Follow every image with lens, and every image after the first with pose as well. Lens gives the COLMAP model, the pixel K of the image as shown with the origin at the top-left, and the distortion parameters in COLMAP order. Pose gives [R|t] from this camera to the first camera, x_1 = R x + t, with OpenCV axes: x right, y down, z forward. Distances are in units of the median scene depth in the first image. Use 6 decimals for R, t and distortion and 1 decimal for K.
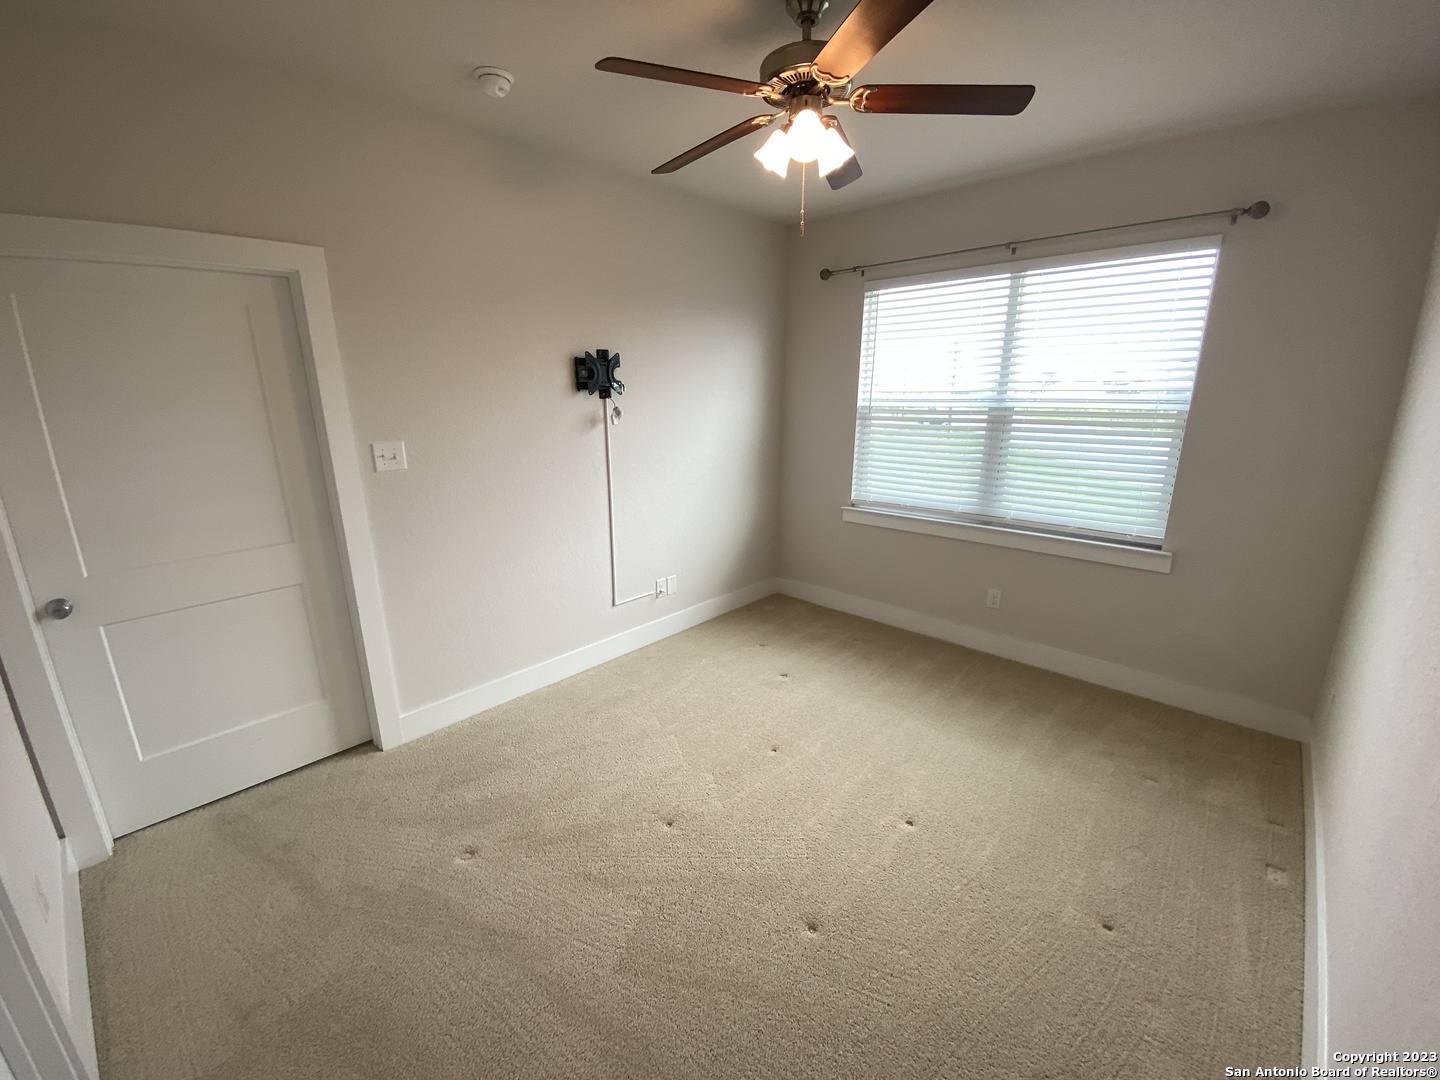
lens RADIAL K [[581.6, 0, 725.7], [0, 581.6, 545.5], [0, 0, 1]] dist [-0.004081, -0.011055]
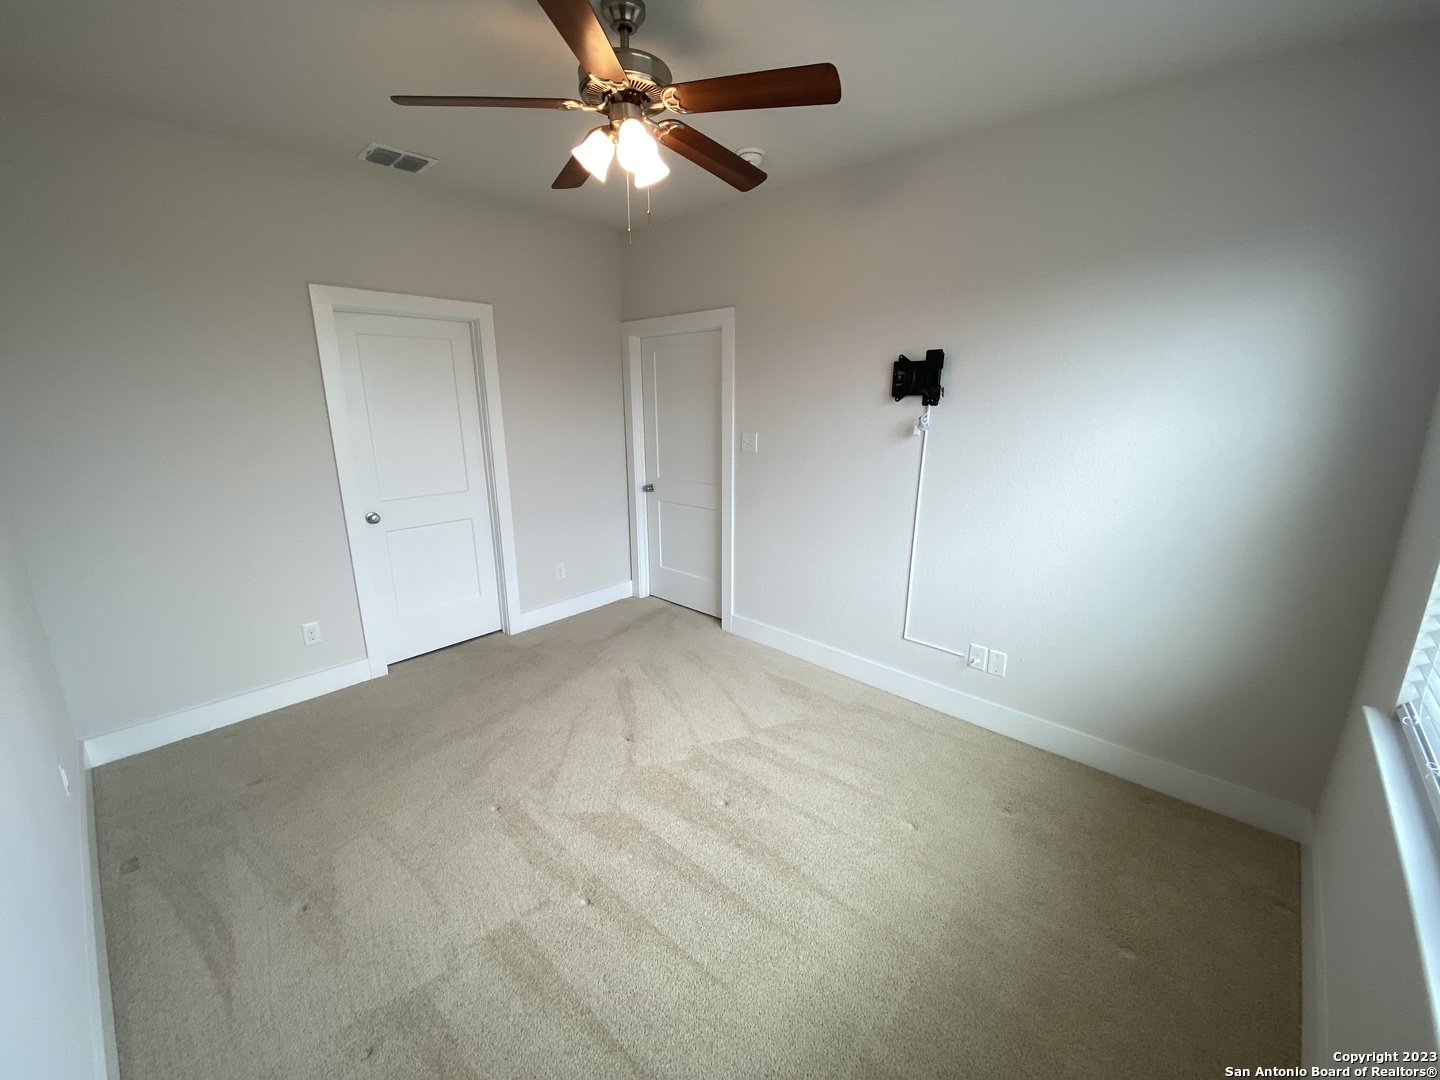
lens RADIAL K [[581.6, 0, 723.9], [0, 581.6, 534.1], [0, 0, 1]] dist [-0.004081, -0.011055]
pose [[-0.024693, 0.230693, -0.972713, 0.742068], [-0.258175, 0.938531, 0.229140, -0.205321], [0.965782, 0.256789, 0.036384, 0.769987]]
